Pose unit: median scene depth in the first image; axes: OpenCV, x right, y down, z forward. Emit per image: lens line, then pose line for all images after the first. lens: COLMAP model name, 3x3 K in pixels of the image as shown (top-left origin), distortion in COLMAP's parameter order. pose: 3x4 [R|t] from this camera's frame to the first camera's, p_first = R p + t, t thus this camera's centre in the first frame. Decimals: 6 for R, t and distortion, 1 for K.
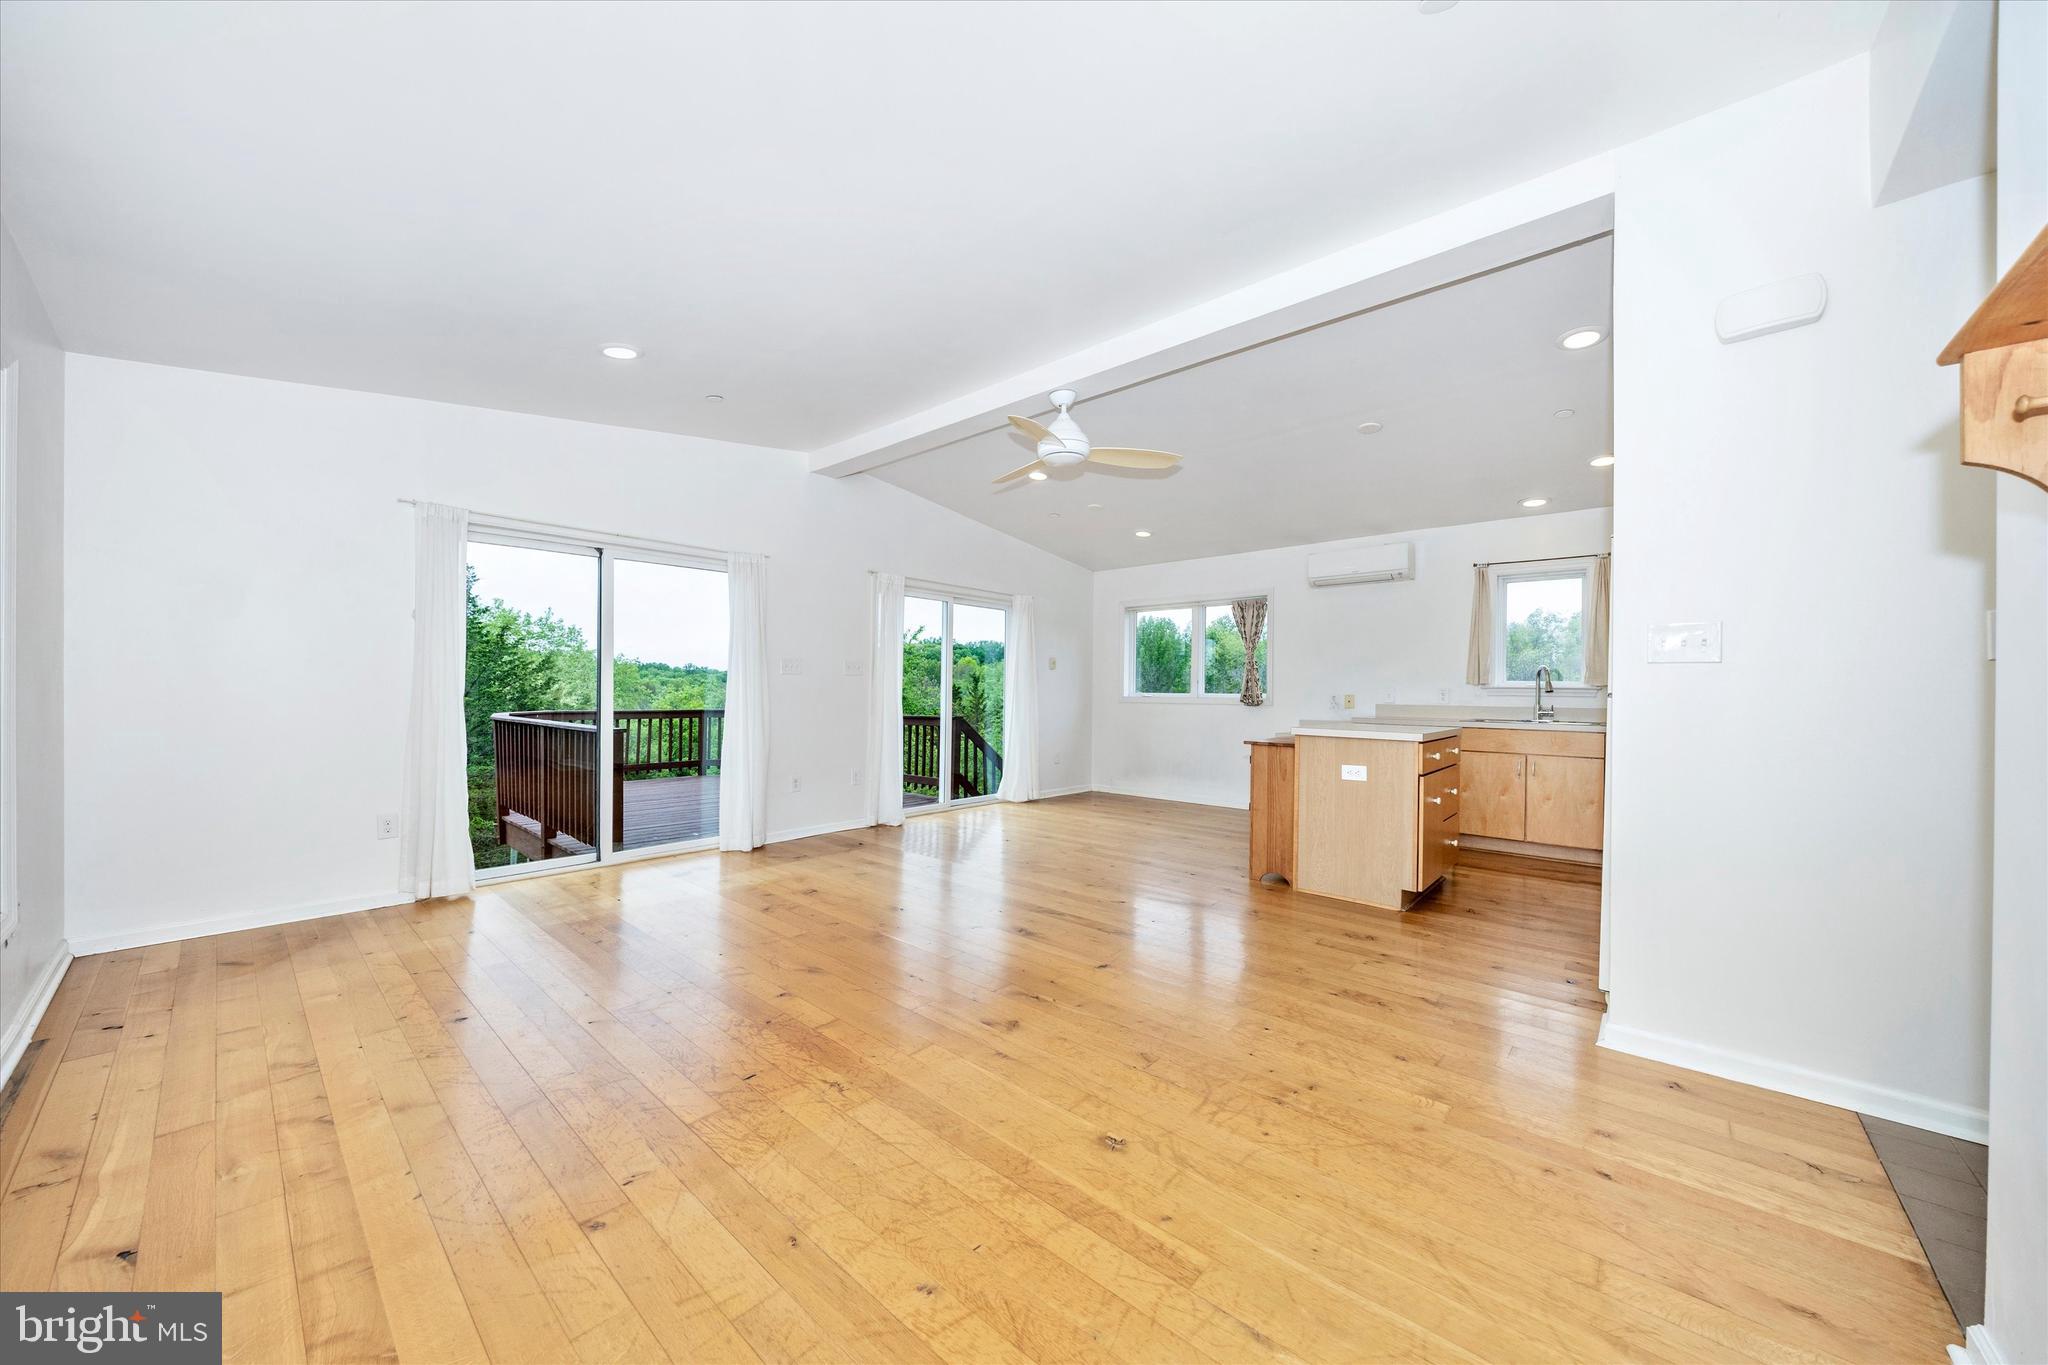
lens RADIAL K [[736.7, 0, 999.6], [0, 736.7, 690.8], [0, 0, 1]] dist [-0.004033, -0.000217]
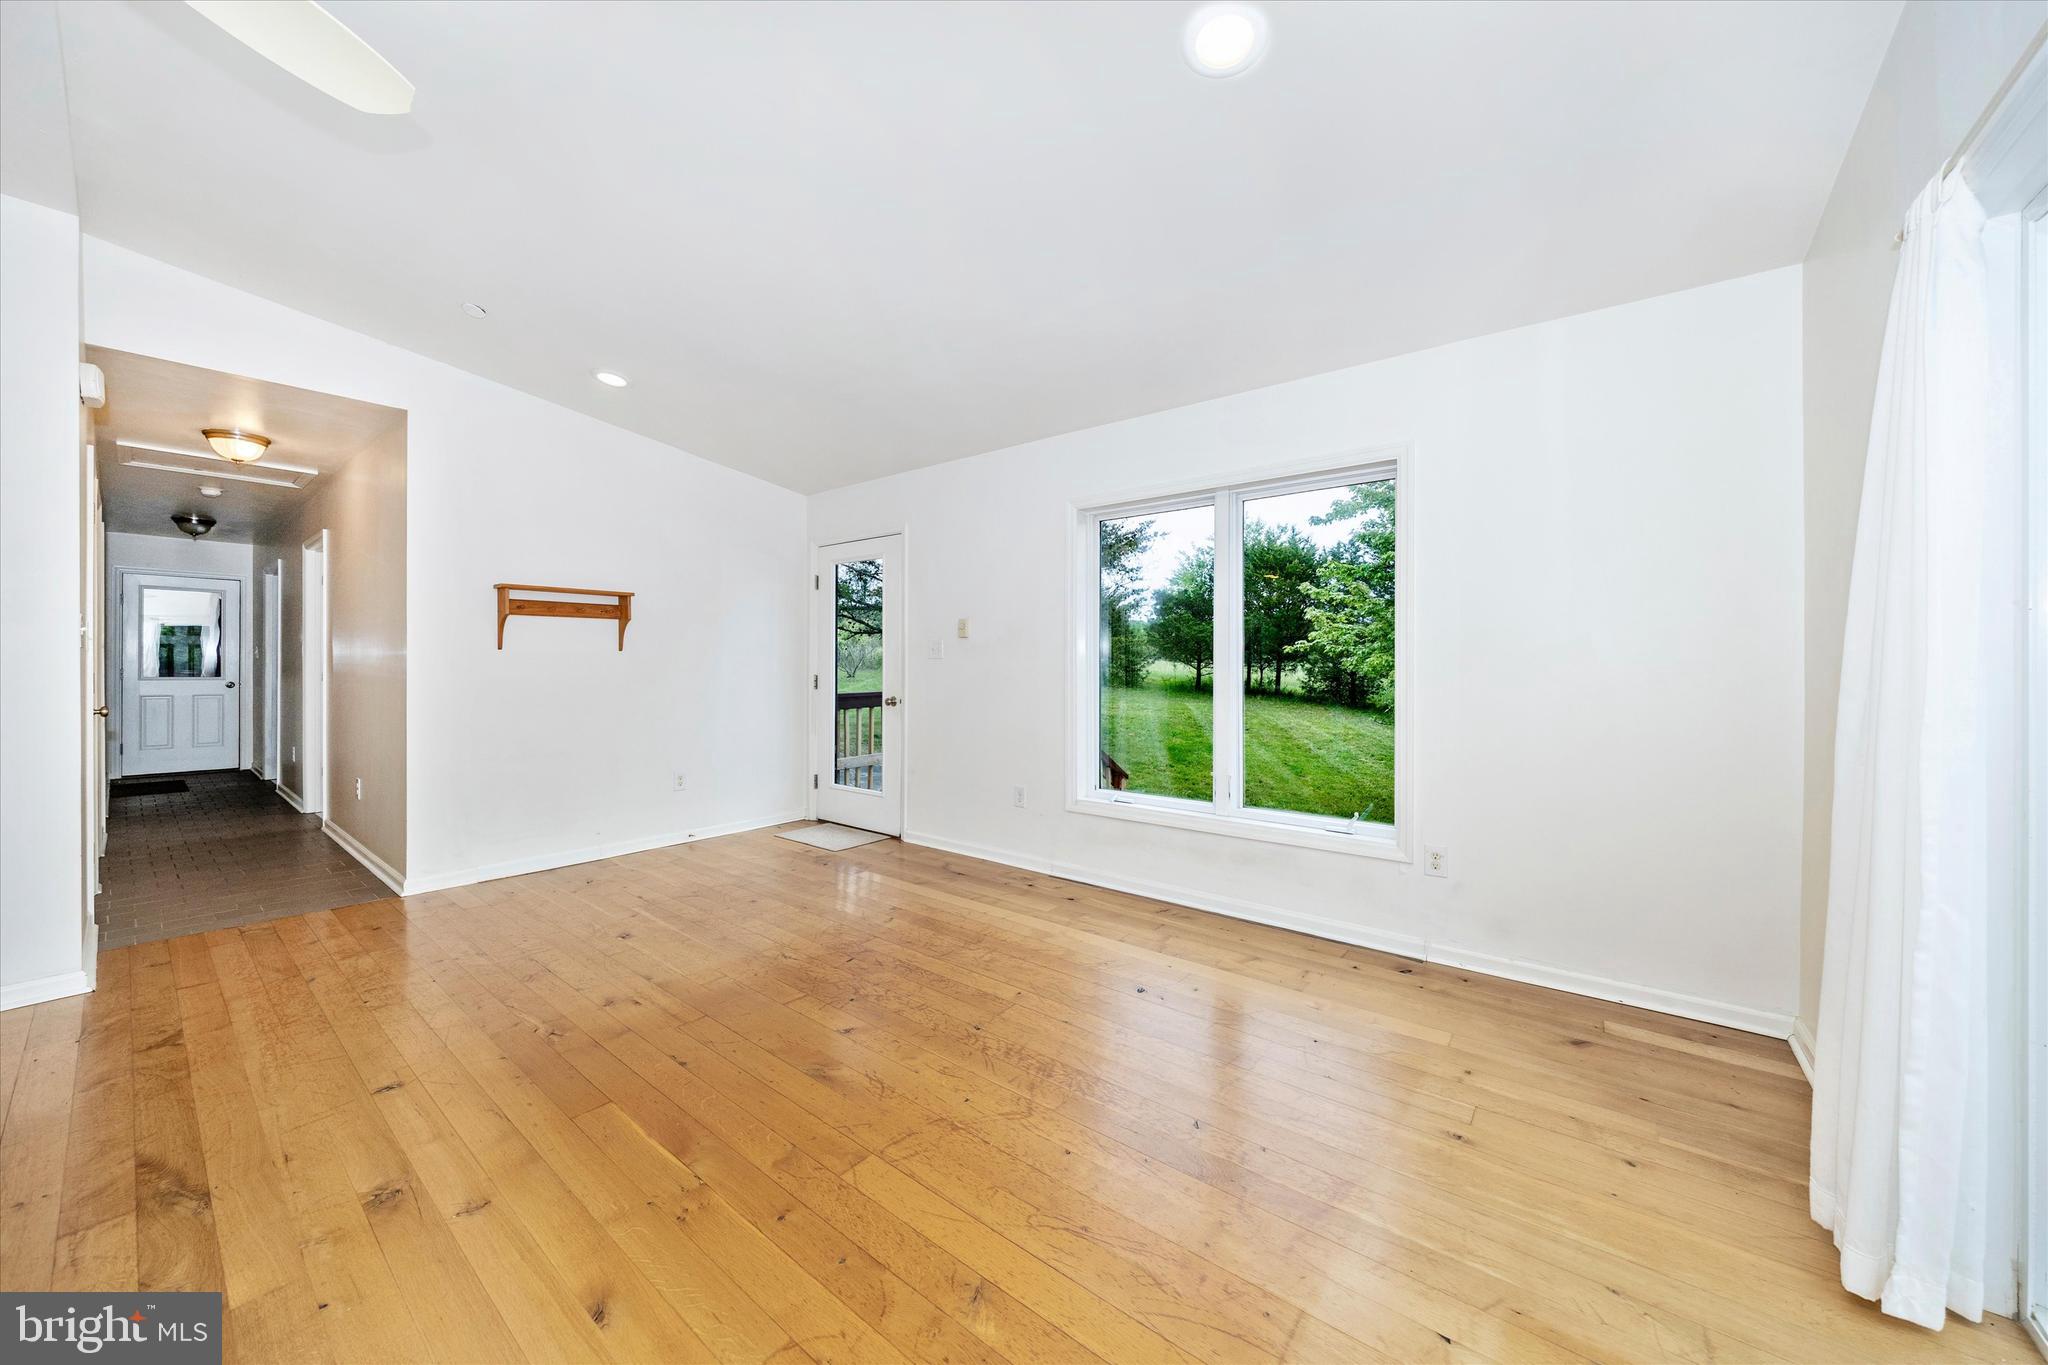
lens RADIAL K [[720.1, 0, 1021.2], [0, 720.1, 663.1], [0, 0, 1]] dist [-0.011569, -0.000145]
pose [[-0.995774, -0.015366, -0.090538, -0.366108], [-0.015524, 0.999879, 0.001044, -0.027701], [0.090511, 0.002445, -0.995892, 1.637659]]
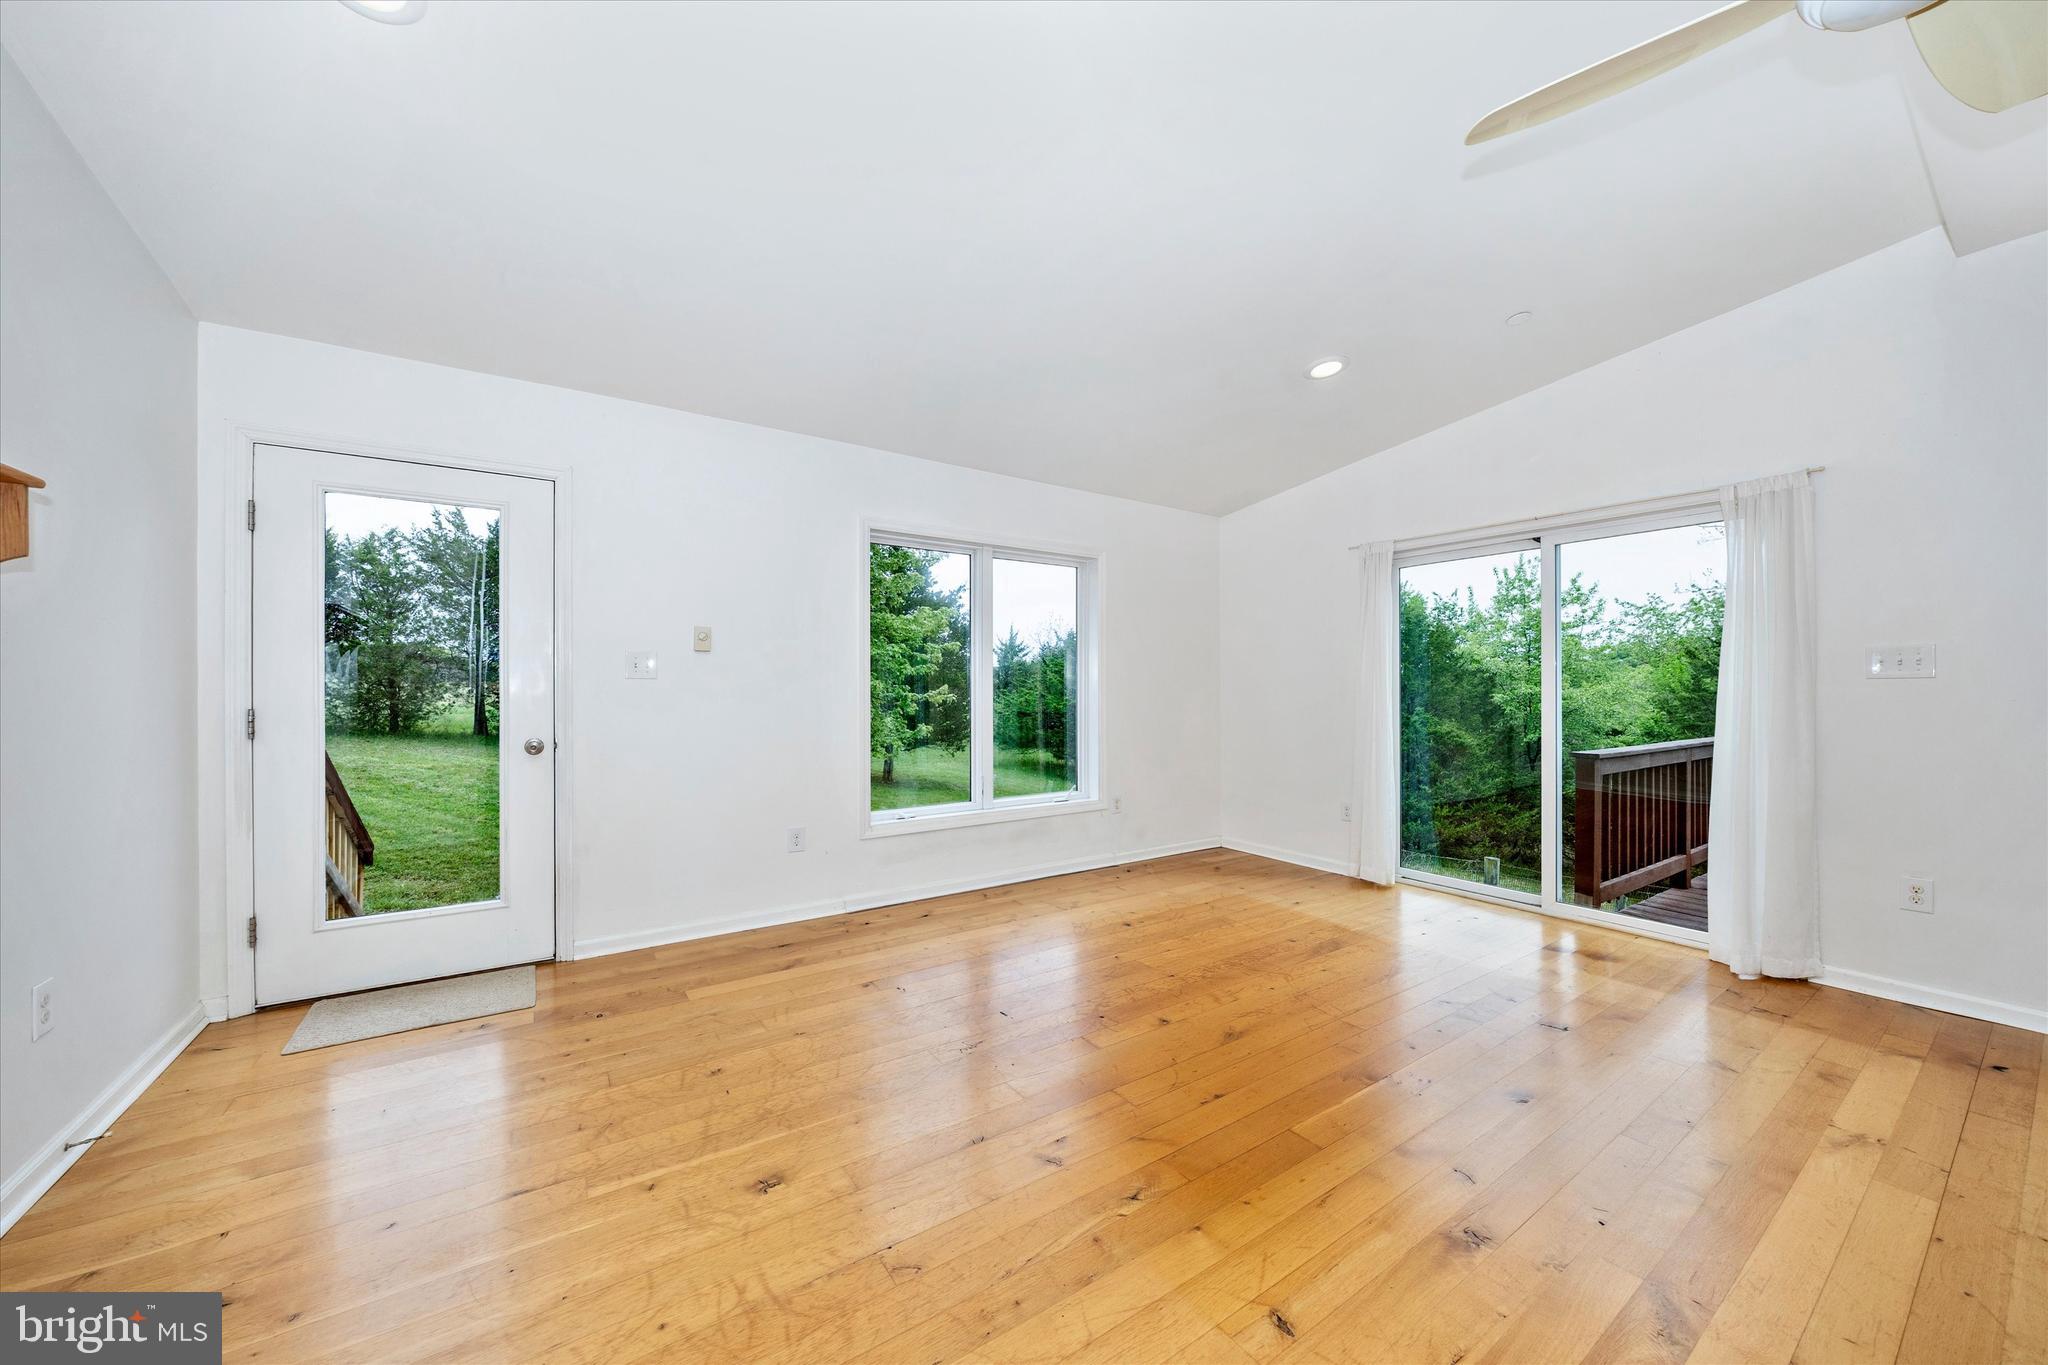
lens RADIAL K [[721.9, 0, 1030.1], [0, 721.9, 678.9], [0, 0, 1]] dist [-0.009324, -0.000137]
pose [[-0.225473, -0.022439, -0.973991, 0.588766], [-0.005953, 0.999748, -0.021654, -0.011752], [0.974231, 0.000916, -0.225550, 0.909350]]
